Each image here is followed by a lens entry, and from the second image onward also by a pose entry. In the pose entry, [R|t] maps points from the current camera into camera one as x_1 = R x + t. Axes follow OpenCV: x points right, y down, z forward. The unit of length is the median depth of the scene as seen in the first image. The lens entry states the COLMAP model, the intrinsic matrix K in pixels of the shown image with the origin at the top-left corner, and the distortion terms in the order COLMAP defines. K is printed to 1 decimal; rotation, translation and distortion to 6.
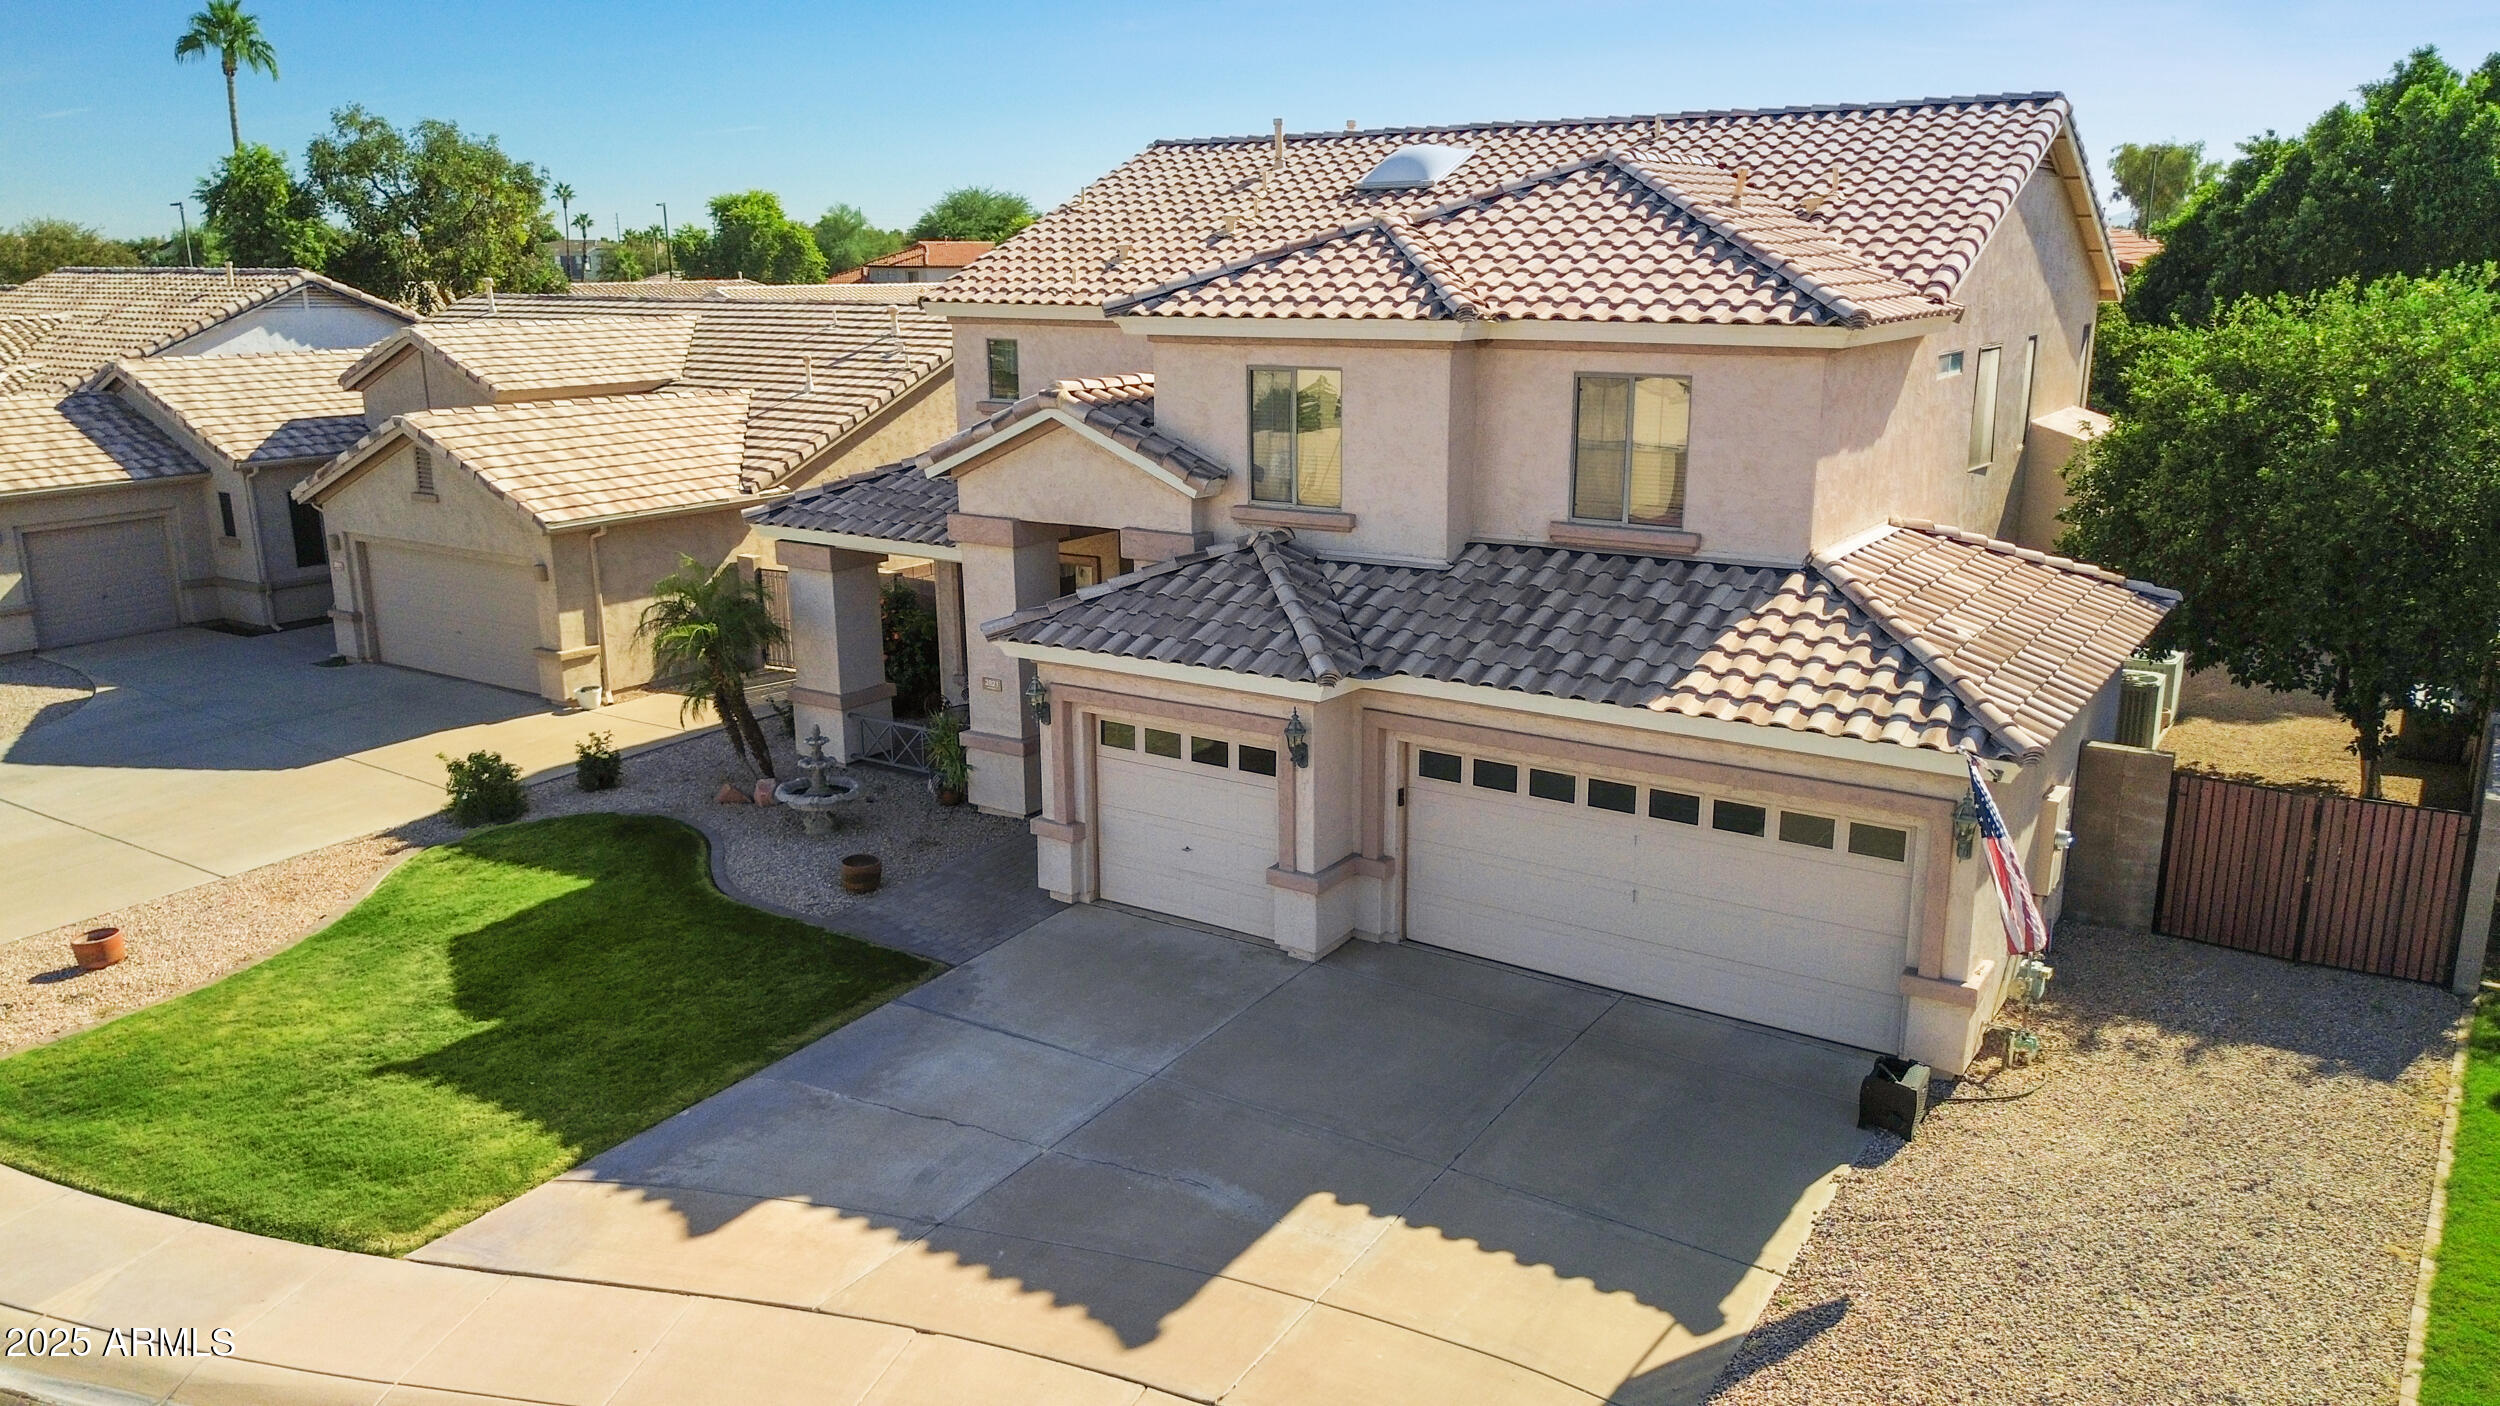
lens RADIAL K [[1781.8, 0, 1238.7], [0, 1781.8, 702.6], [0, 0, 1]] dist [0.051495, -0.032262]
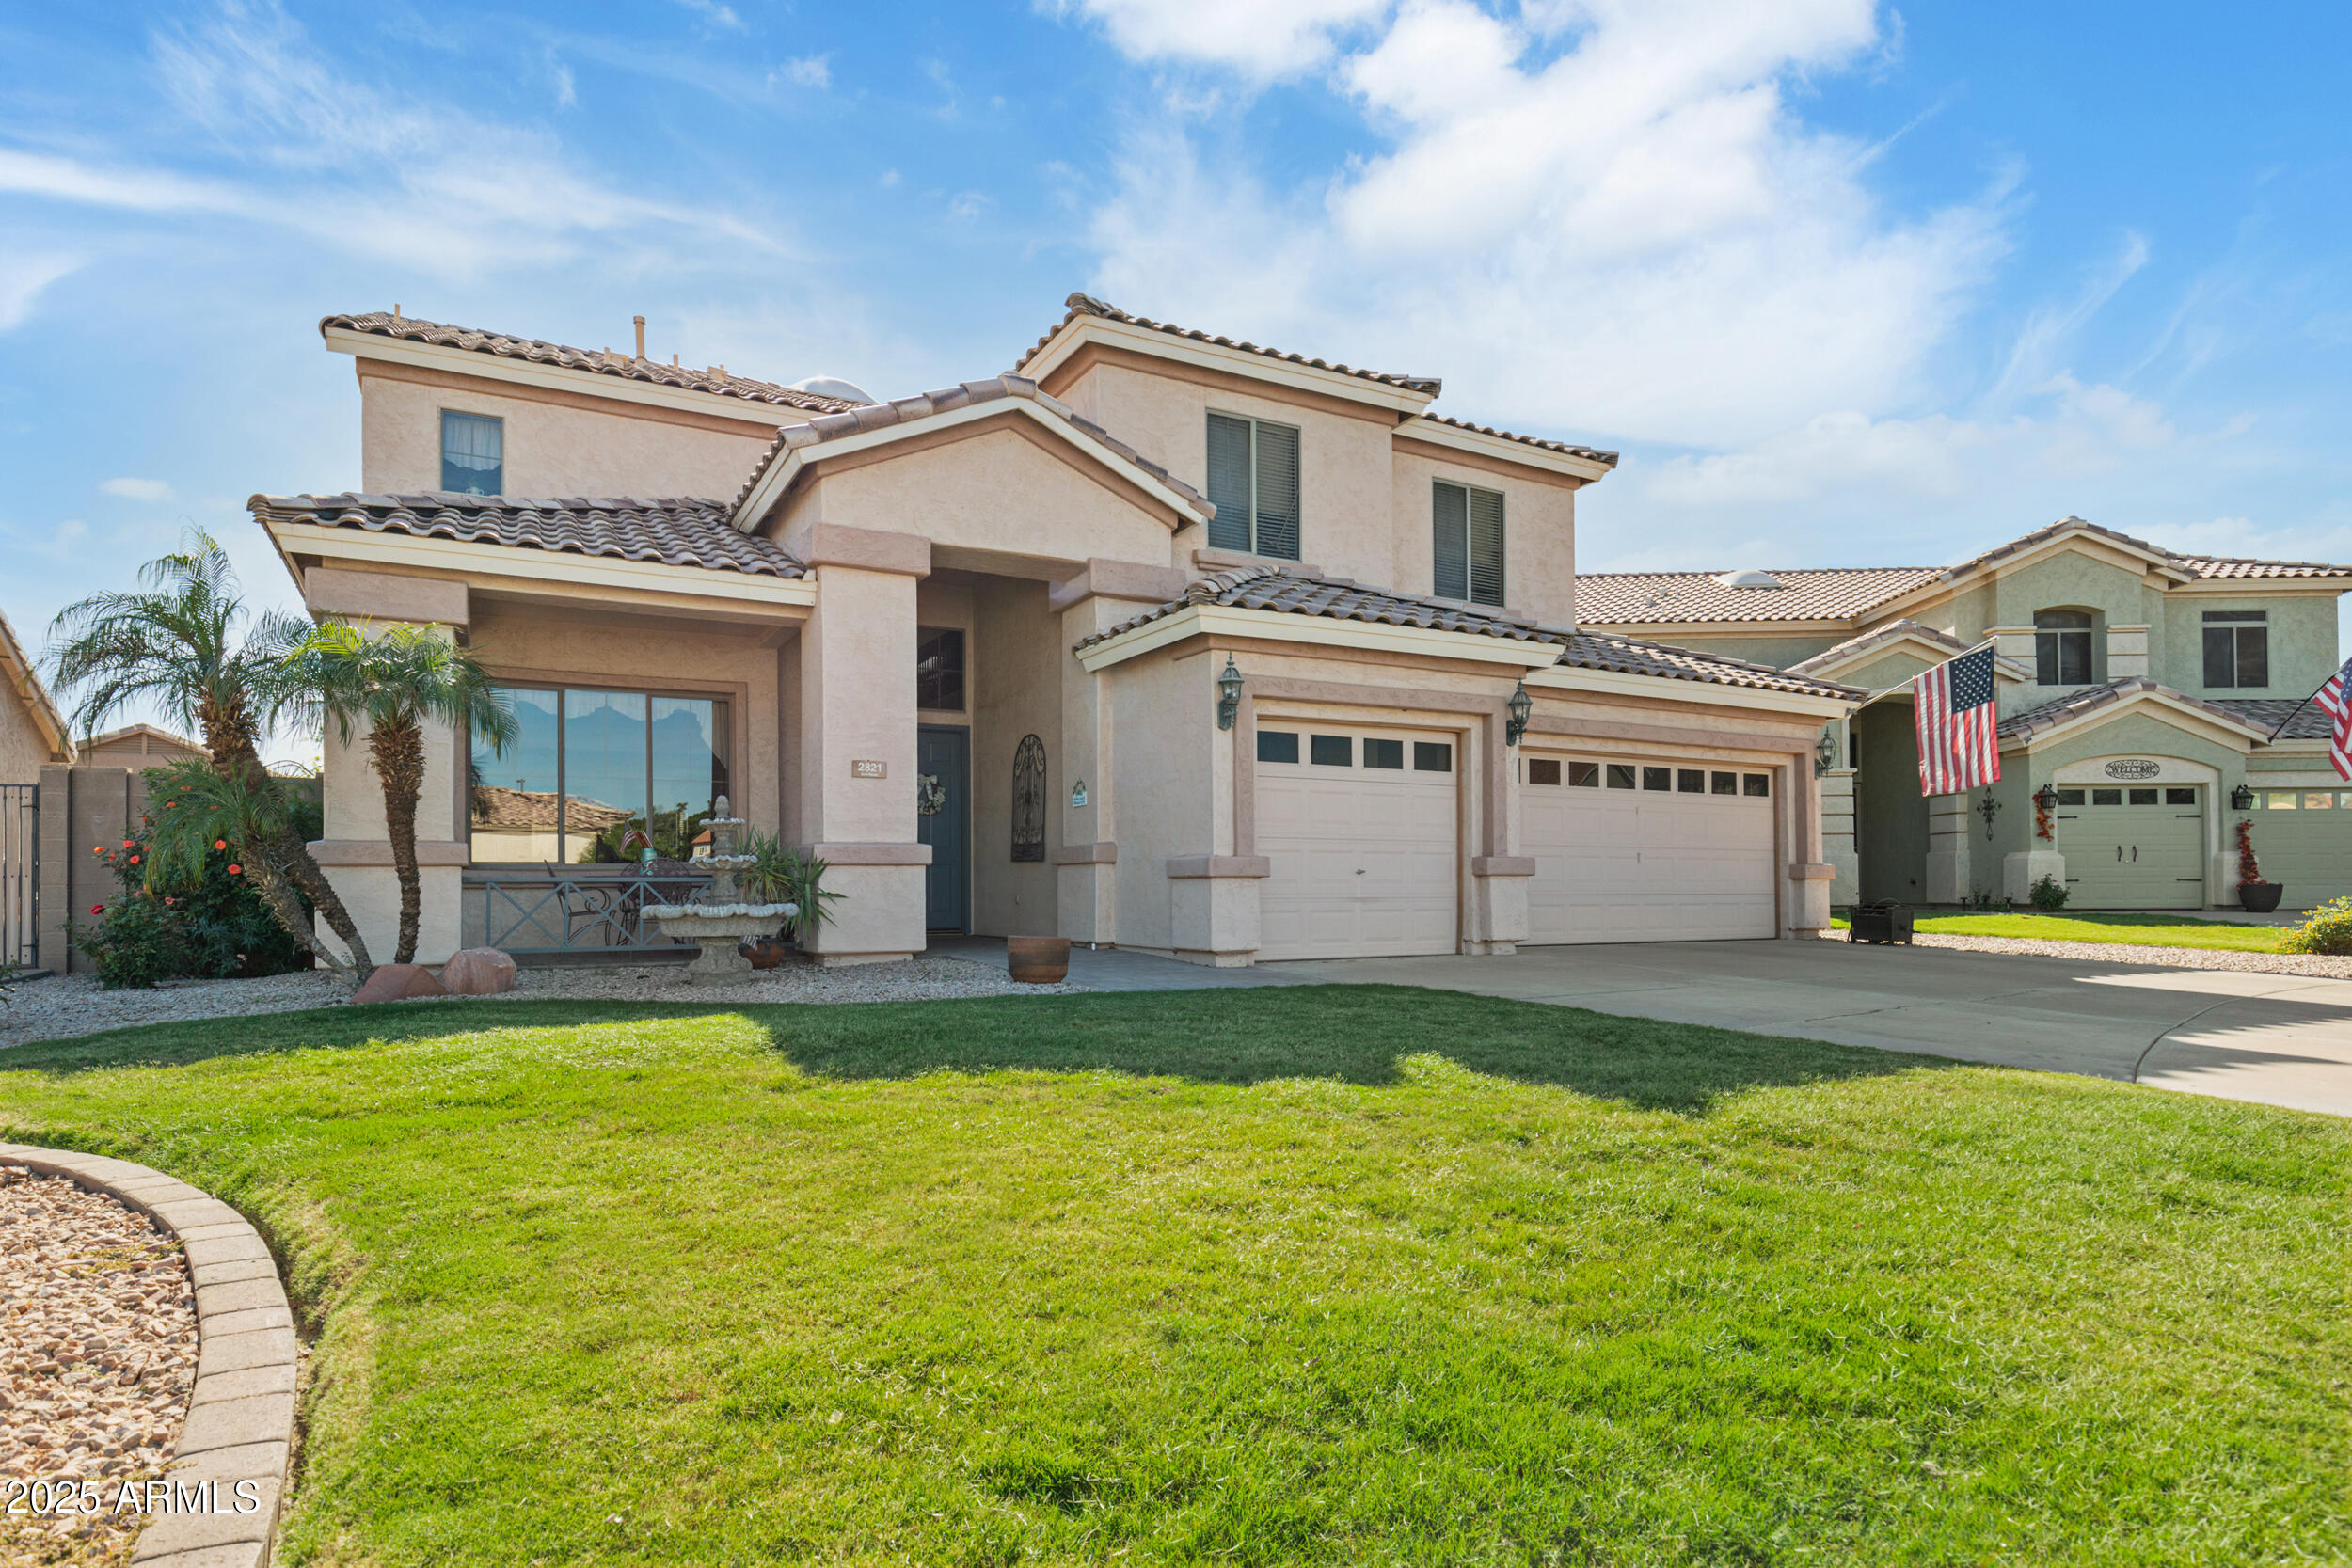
lens RADIAL K [[1259.9, 0, 1165.6], [0, 1259.9, 867.5], [0, 0, 1]] dist [-0.002611, 0.003165]
pose [[0.456455, 0.021438, 0.889488, -0.654344], [0.221108, 0.965616, -0.136738, 0.151143], [-0.861835, 0.259088, 0.436020, 0.847666]]
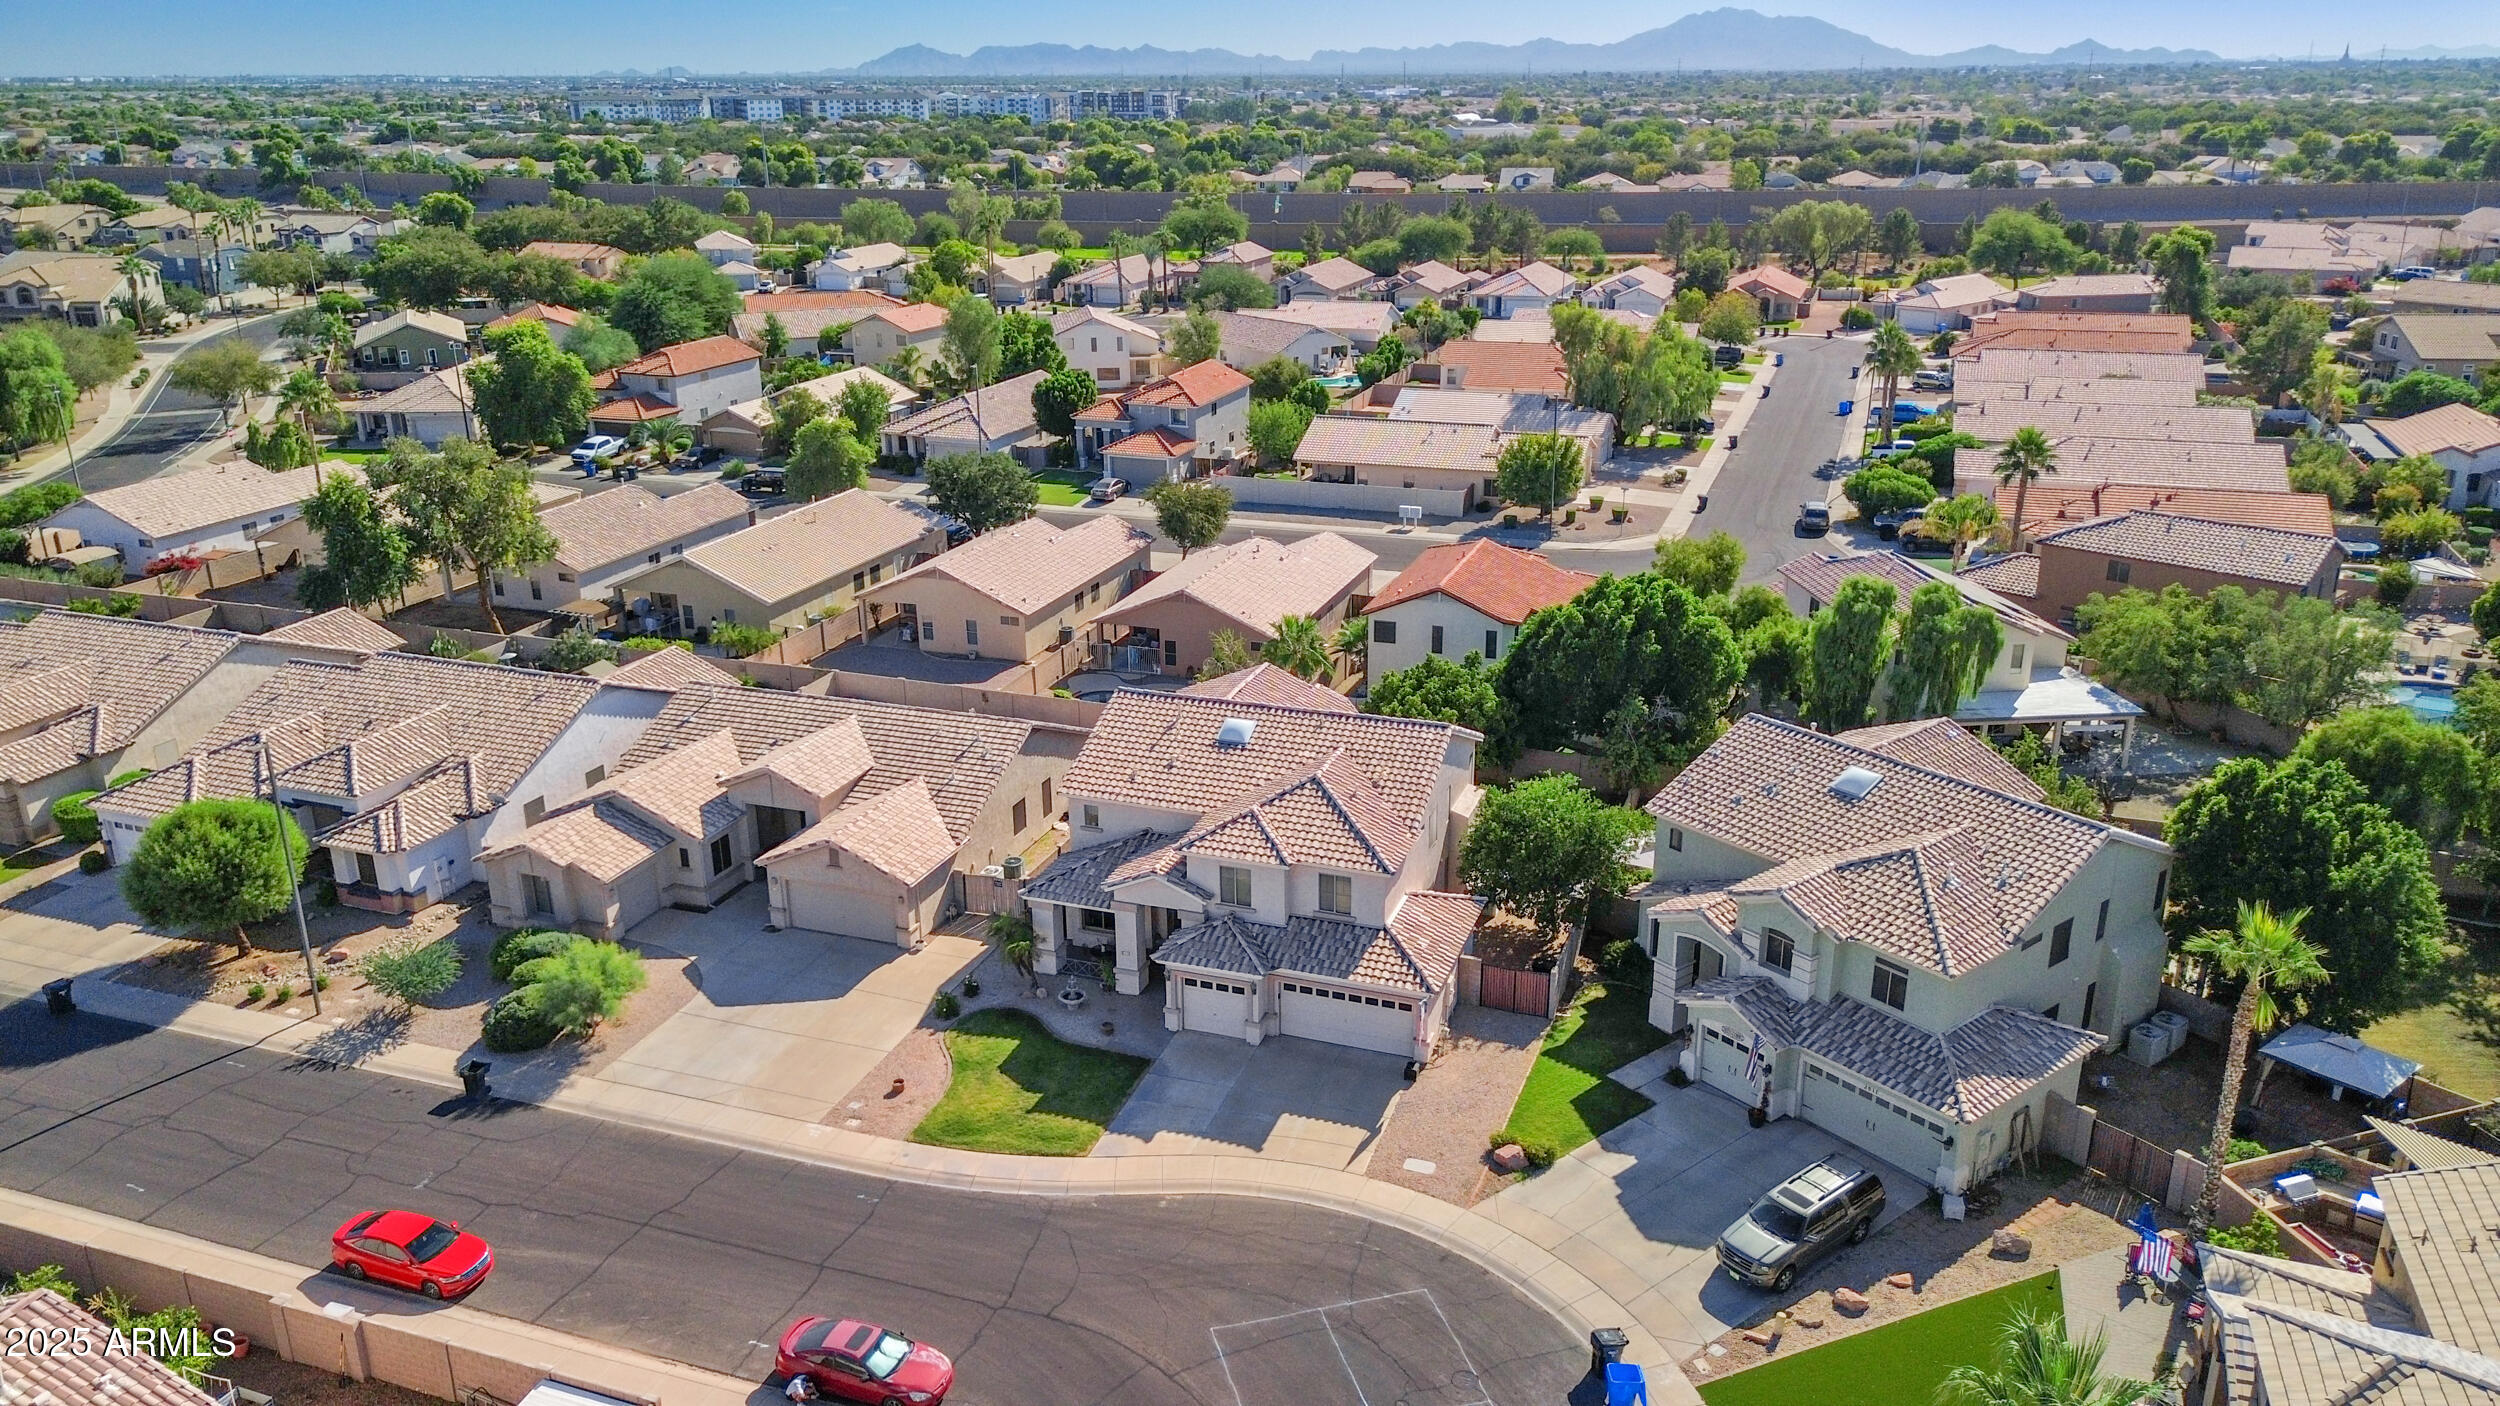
lens RADIAL K [[1781.8, 0, 1247.3], [0, 1781.8, 686.1], [0, 0, 1]] dist [0.051495, -0.032262]
pose [[0.969745, -0.081773, 0.230019, -0.731236], [0.063035, 0.994153, 0.087675, -0.869480], [-0.235844, -0.070523, 0.969229, -2.364075]]
